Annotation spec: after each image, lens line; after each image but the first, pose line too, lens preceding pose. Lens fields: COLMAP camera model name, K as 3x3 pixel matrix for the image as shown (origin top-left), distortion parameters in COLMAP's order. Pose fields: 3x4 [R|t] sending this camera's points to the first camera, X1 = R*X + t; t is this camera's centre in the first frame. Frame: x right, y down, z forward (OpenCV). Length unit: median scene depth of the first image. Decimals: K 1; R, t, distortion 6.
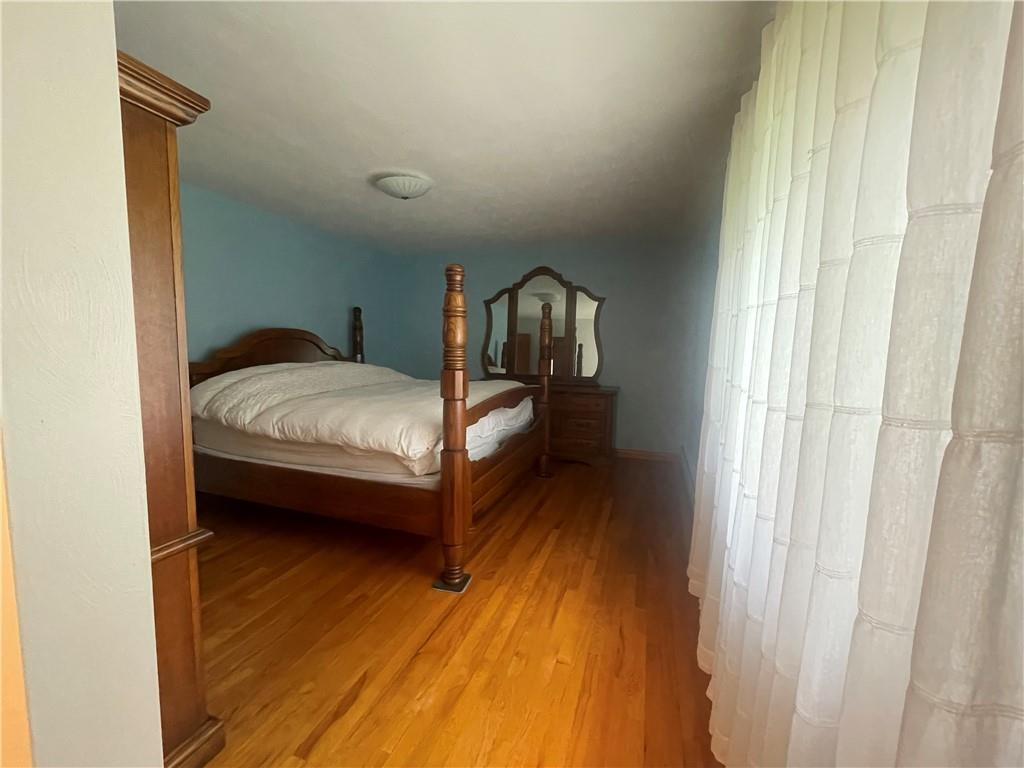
lens RADIAL K [[410.1, 0, 512.4], [0, 410.1, 385.5], [0, 0, 1]] dist [-0.003376, -0.000565]
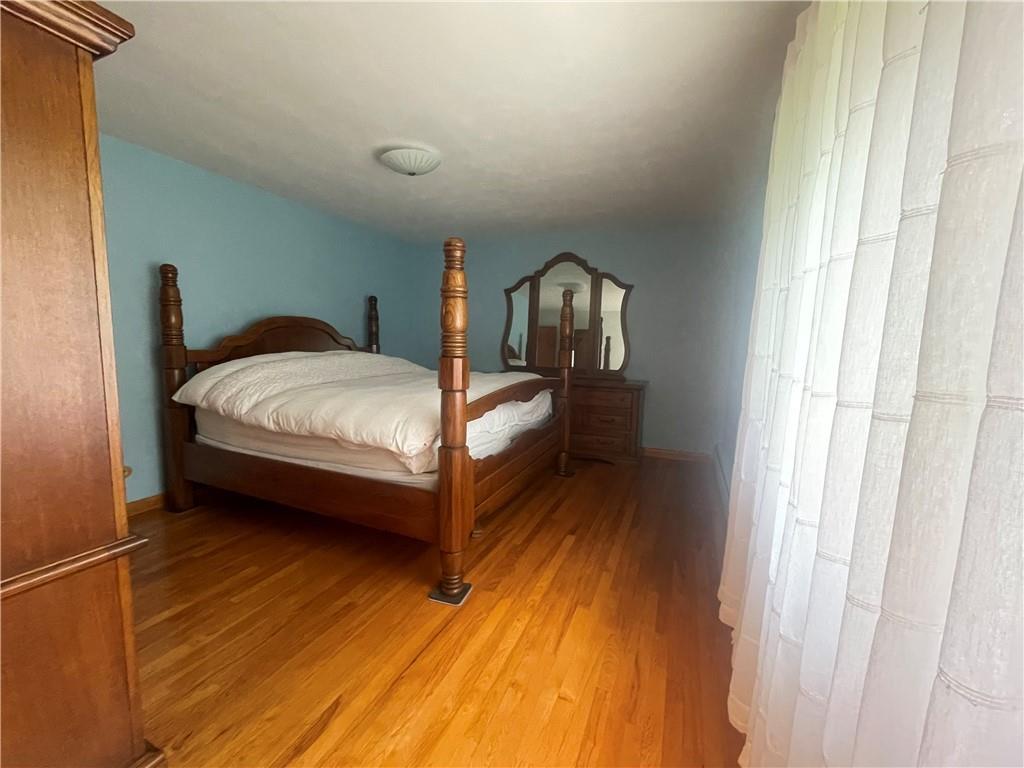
lens RADIAL K [[410.1, 0, 513.0], [0, 410.1, 386.0], [0, 0, 1]] dist [-0.003376, -0.000565]
pose [[0.997432, 0.011194, -0.070741, 0.052611], [-0.010192, 0.999843, 0.014514, 0.009929], [0.070892, -0.013756, 0.997389, 0.117550]]
